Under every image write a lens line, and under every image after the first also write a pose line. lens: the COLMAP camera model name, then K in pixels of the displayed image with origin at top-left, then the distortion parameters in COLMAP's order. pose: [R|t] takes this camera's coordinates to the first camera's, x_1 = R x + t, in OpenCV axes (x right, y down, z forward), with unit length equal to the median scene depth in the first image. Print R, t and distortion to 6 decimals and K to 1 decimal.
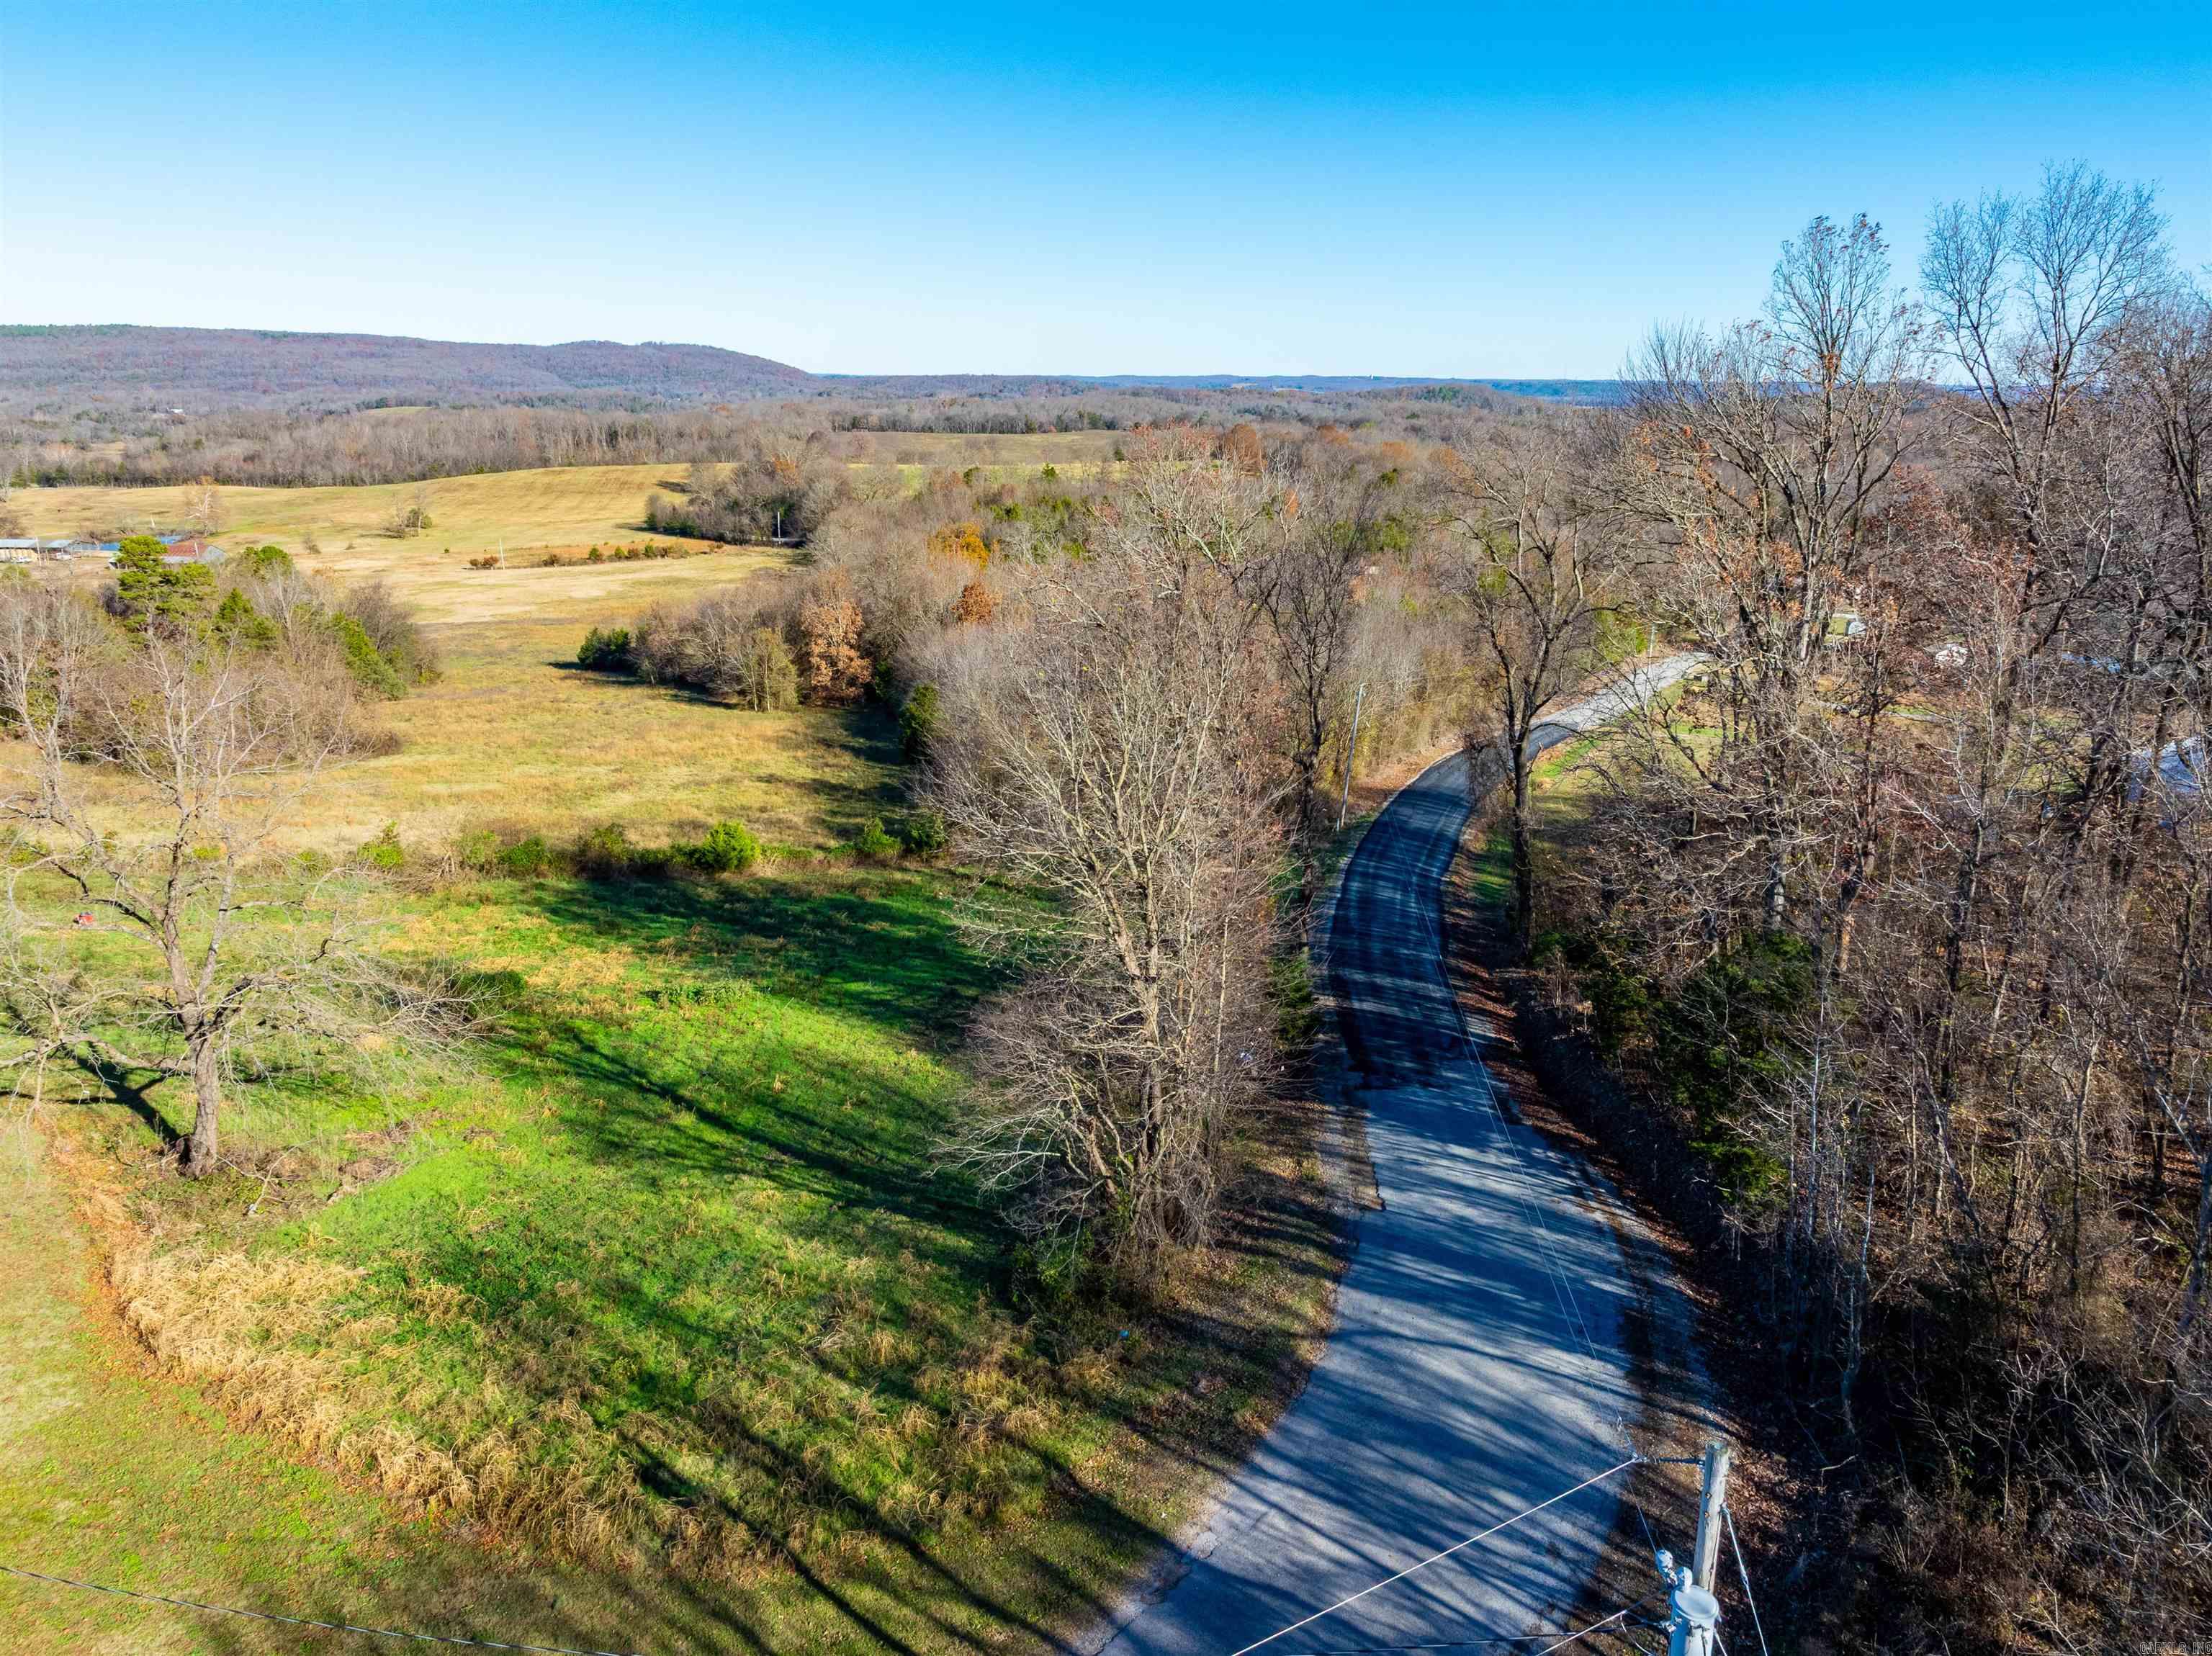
lens RADIAL K [[1568.3, 0, 1118.8], [0, 1568.3, 814.3], [0, 0, 1]] dist [-0.036970, 0.026249]
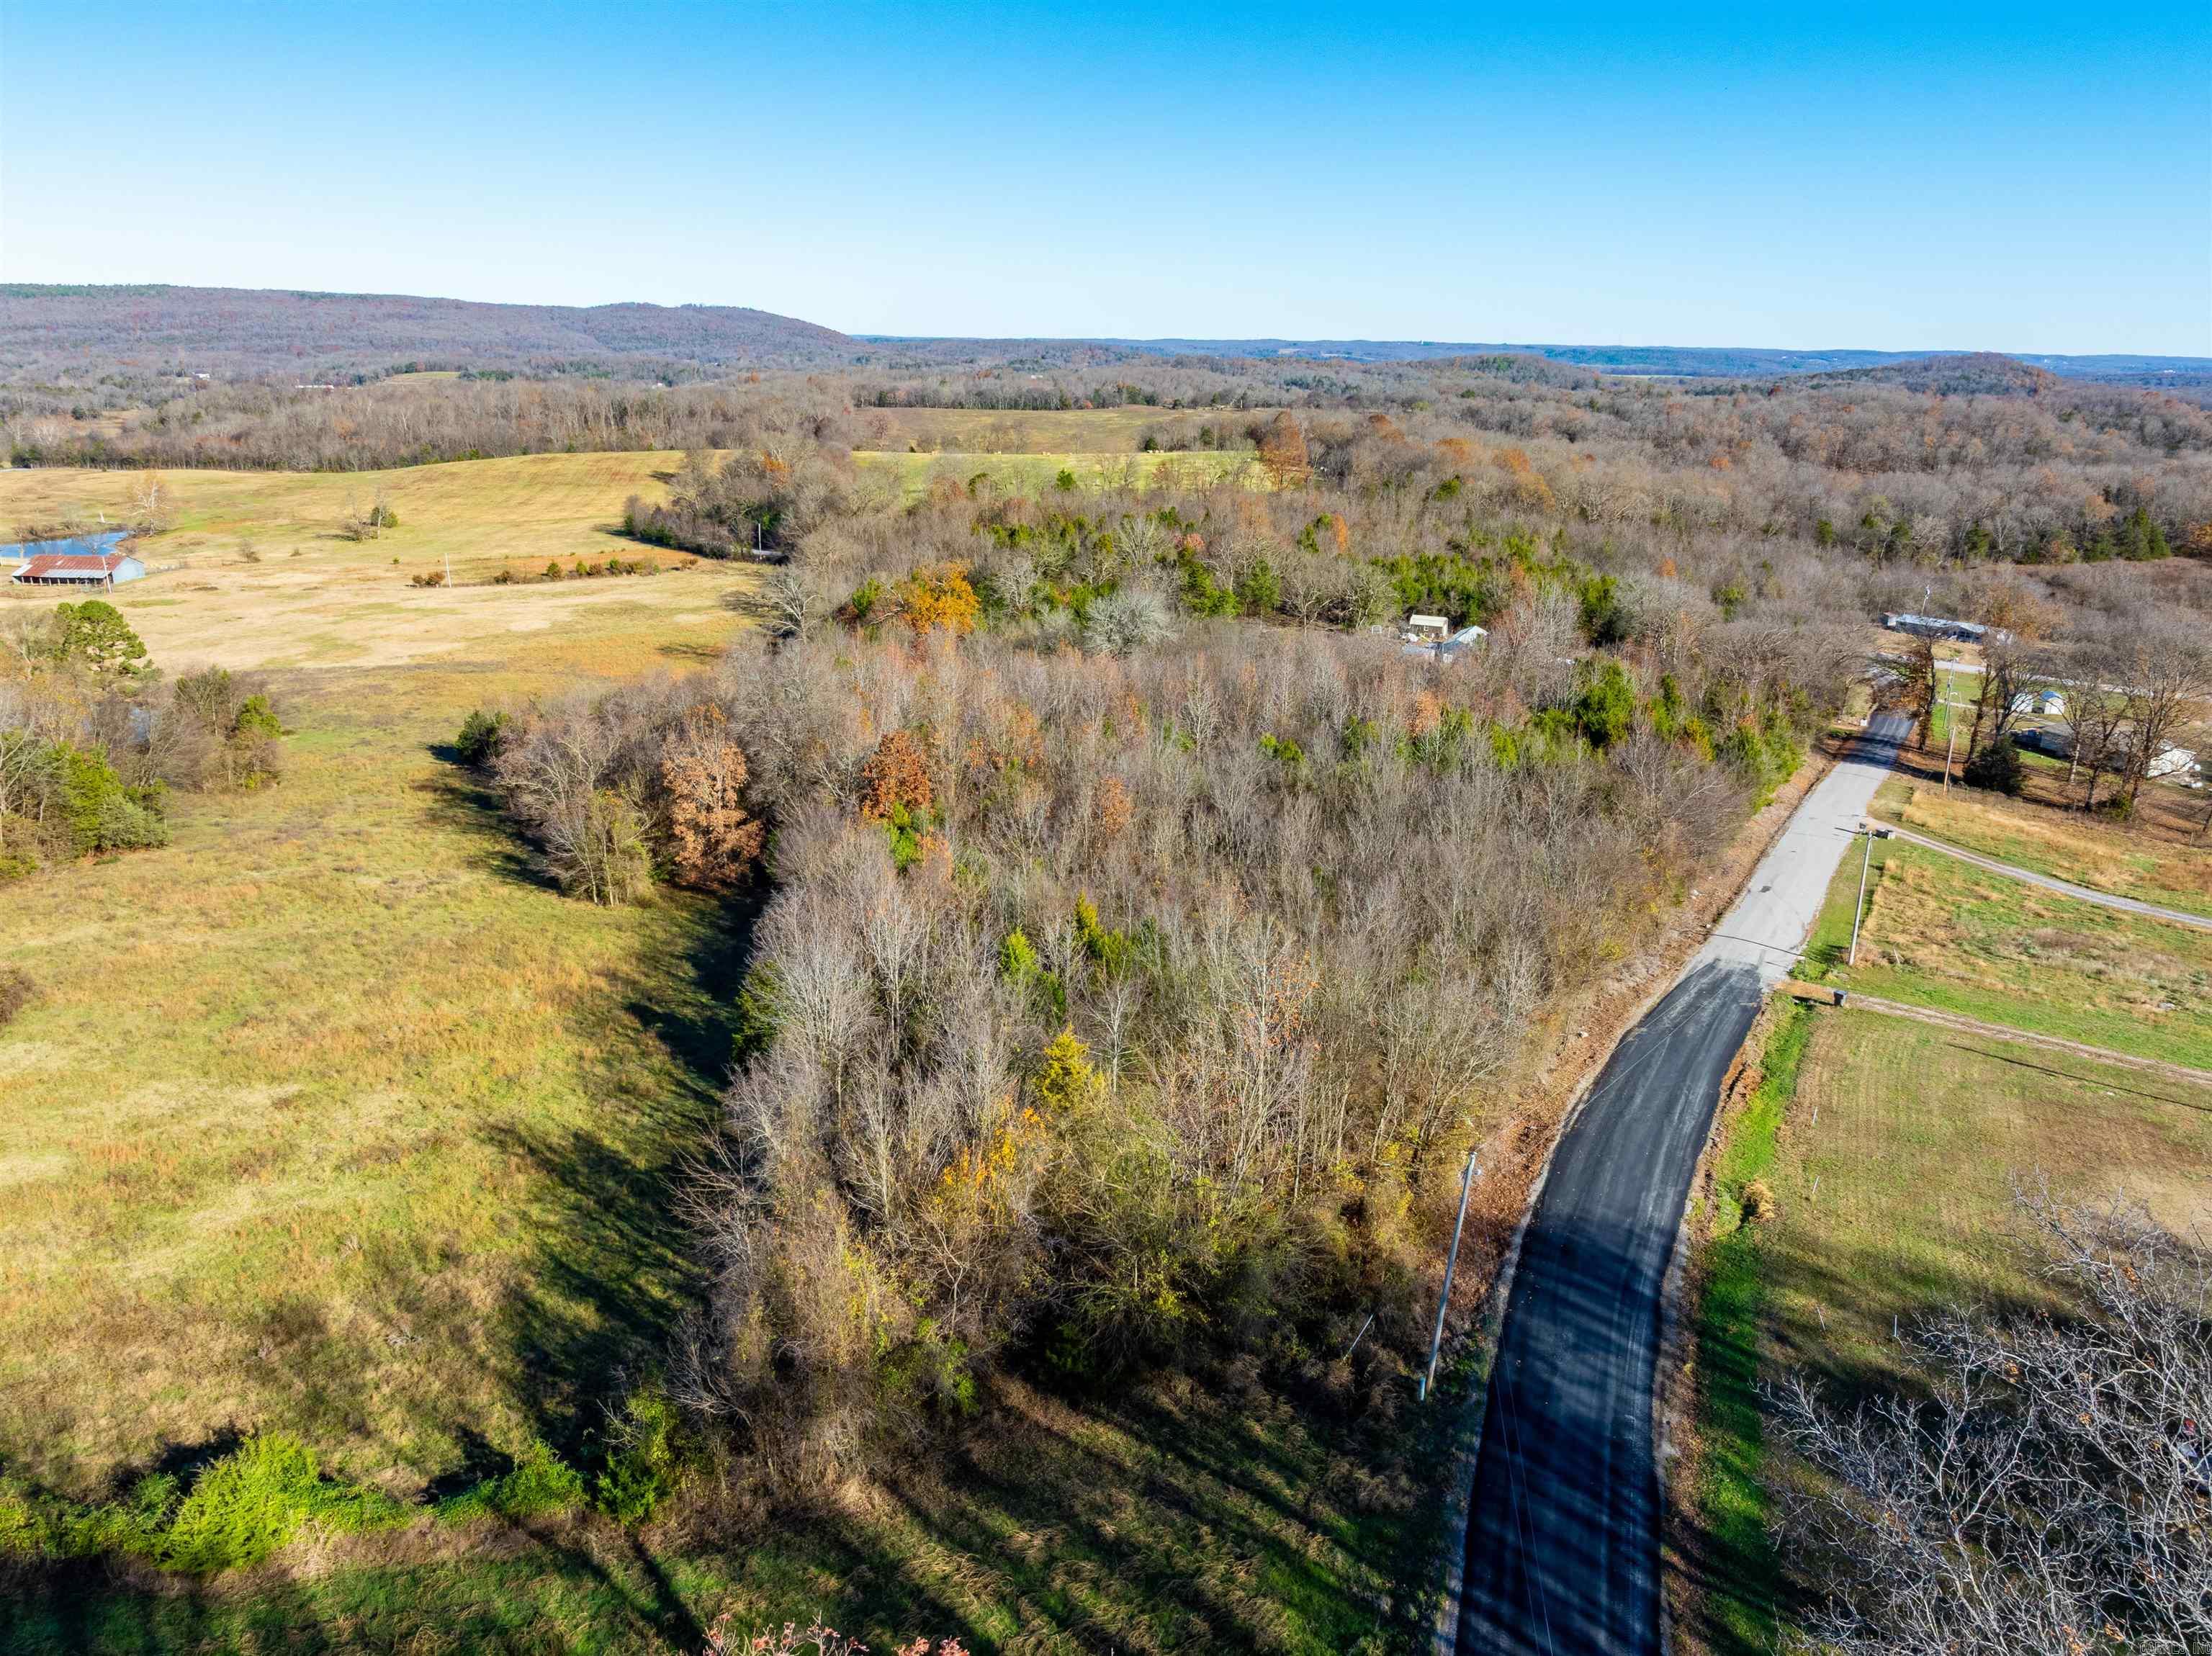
lens RADIAL K [[1568.3, 0, 1118.8], [0, 1568.3, 814.3], [0, 0, 1]] dist [-0.036970, 0.026249]
pose [[0.999573, 0.013419, -0.025946, 0.075078], [-0.012836, 0.999664, 0.022523, -0.333435], [0.026240, -0.022180, 0.999410, 0.752353]]
